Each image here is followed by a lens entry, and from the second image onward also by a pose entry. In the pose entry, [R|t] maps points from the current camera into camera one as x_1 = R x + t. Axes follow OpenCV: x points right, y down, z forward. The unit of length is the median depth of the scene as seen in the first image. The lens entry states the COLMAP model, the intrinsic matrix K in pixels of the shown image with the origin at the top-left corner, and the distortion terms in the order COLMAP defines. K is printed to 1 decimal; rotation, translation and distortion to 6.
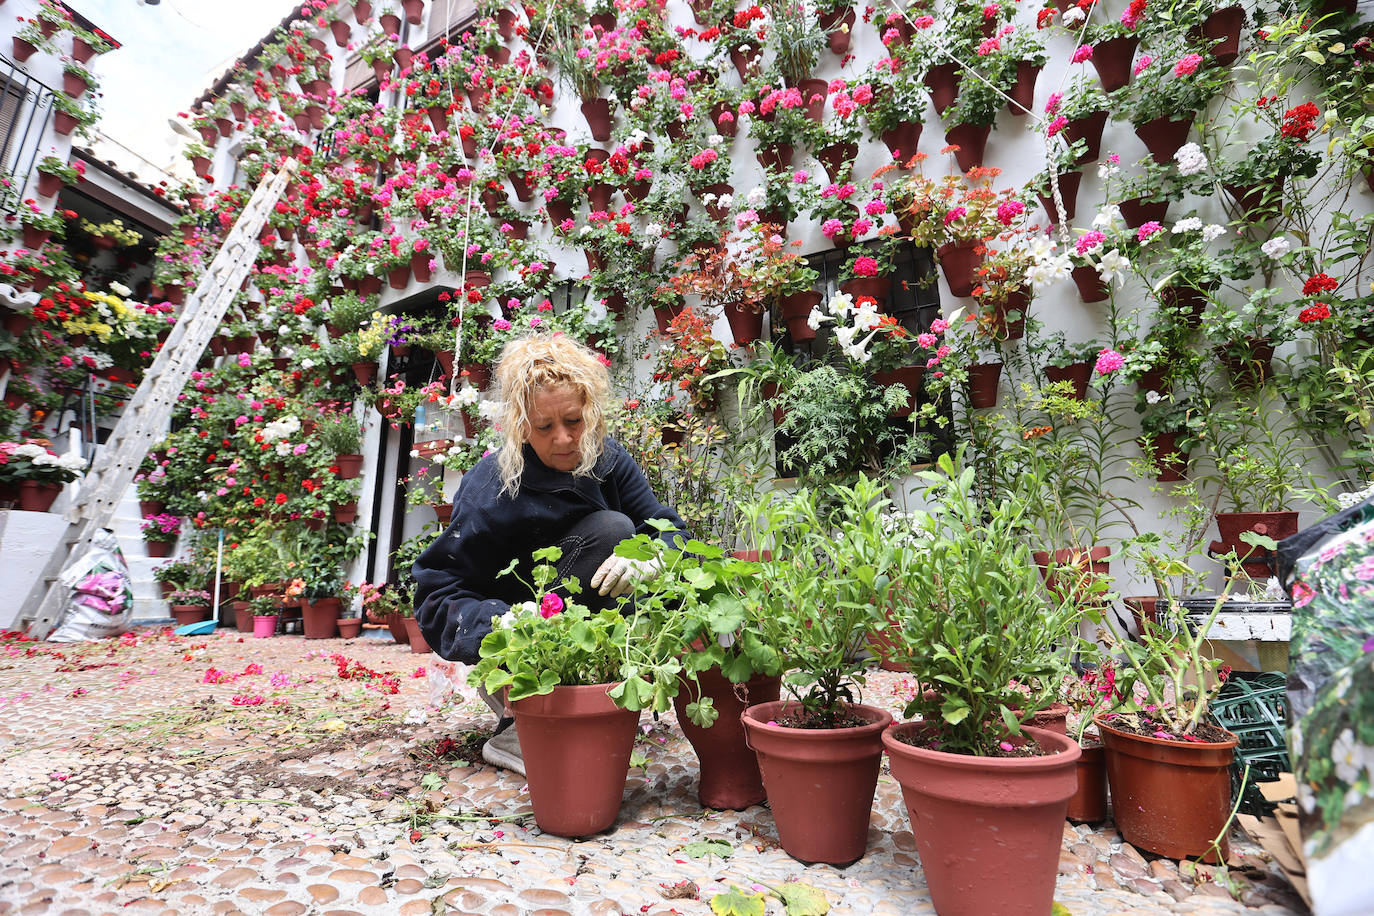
lens RADIAL K [[612.1, 0, 681.4], [0, 612.1, 447.4], [0, 0, 1]] dist [-0.041637, 0.010669]
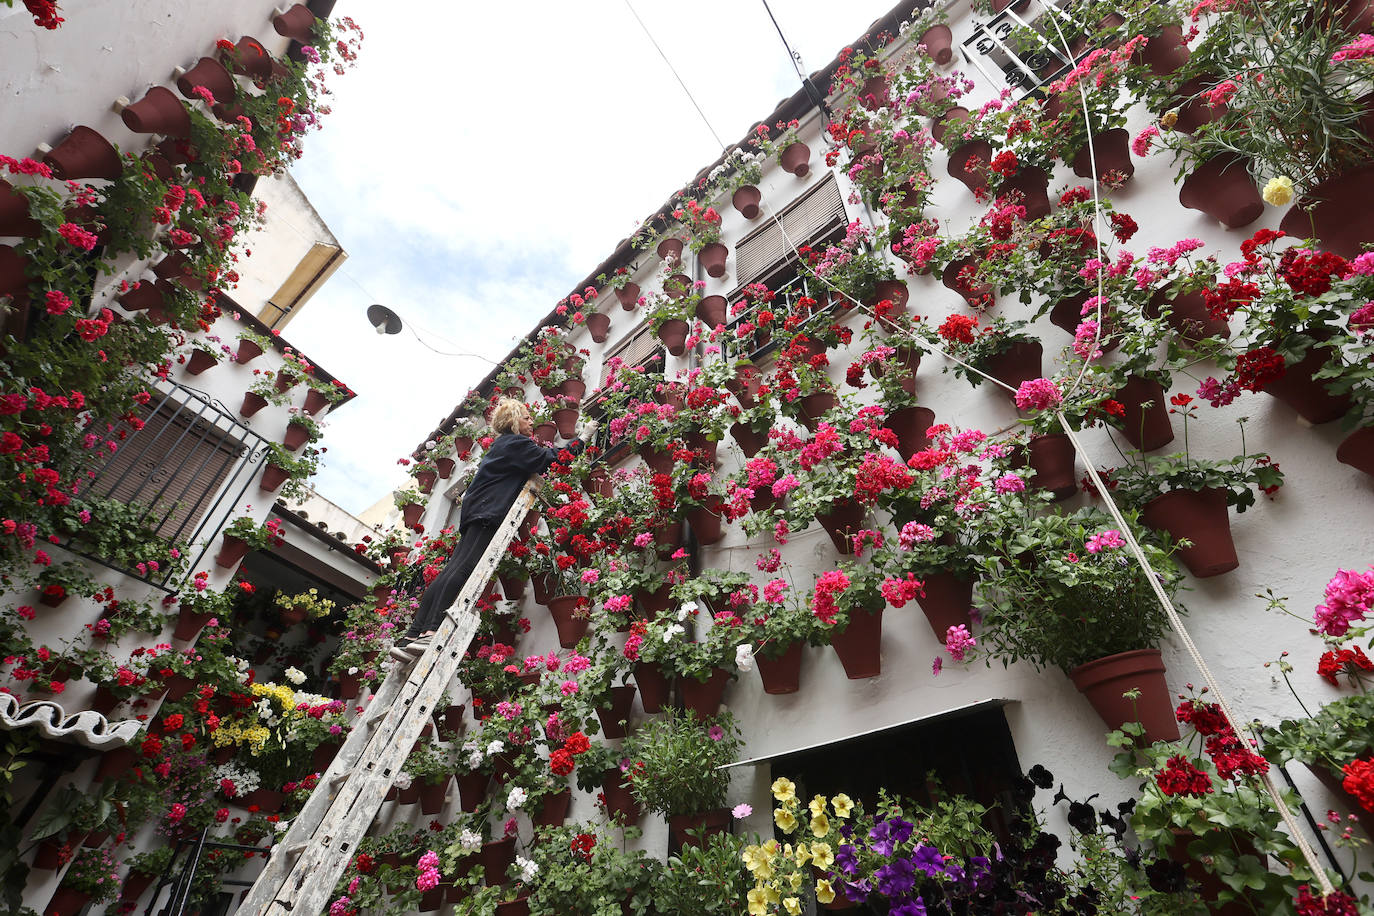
lens RADIAL K [[612.1, 0, 681.4], [0, 612.1, 447.4], [0, 0, 1]] dist [-0.041637, 0.010669]
pose [[0.967025, -0.153788, -0.203009, -0.282601], [0.035188, 0.870139, -0.491548, -0.137763], [0.252241, 0.468195, 0.846858, 0.363688]]
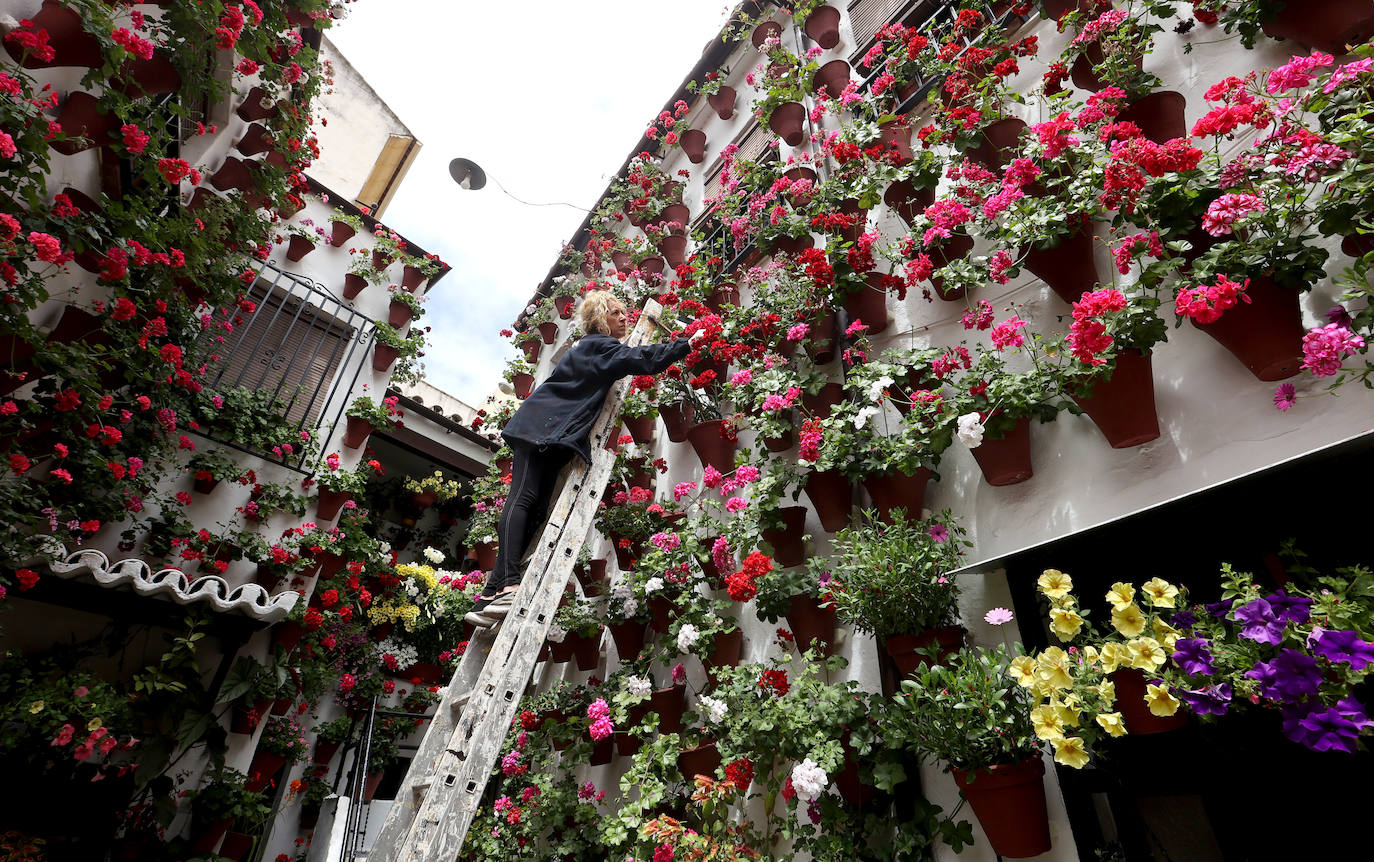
lens RADIAL K [[634.0, 0, 681.8], [0, 634.0, 376.9], [0, 0, 1]] dist [-0.060165, 0.024419]
pose [[0.901108, -0.235682, -0.363949, -0.328804], [0.066246, 0.904353, -0.421612, -0.122486], [0.428504, 0.355808, 0.830533, 0.414291]]
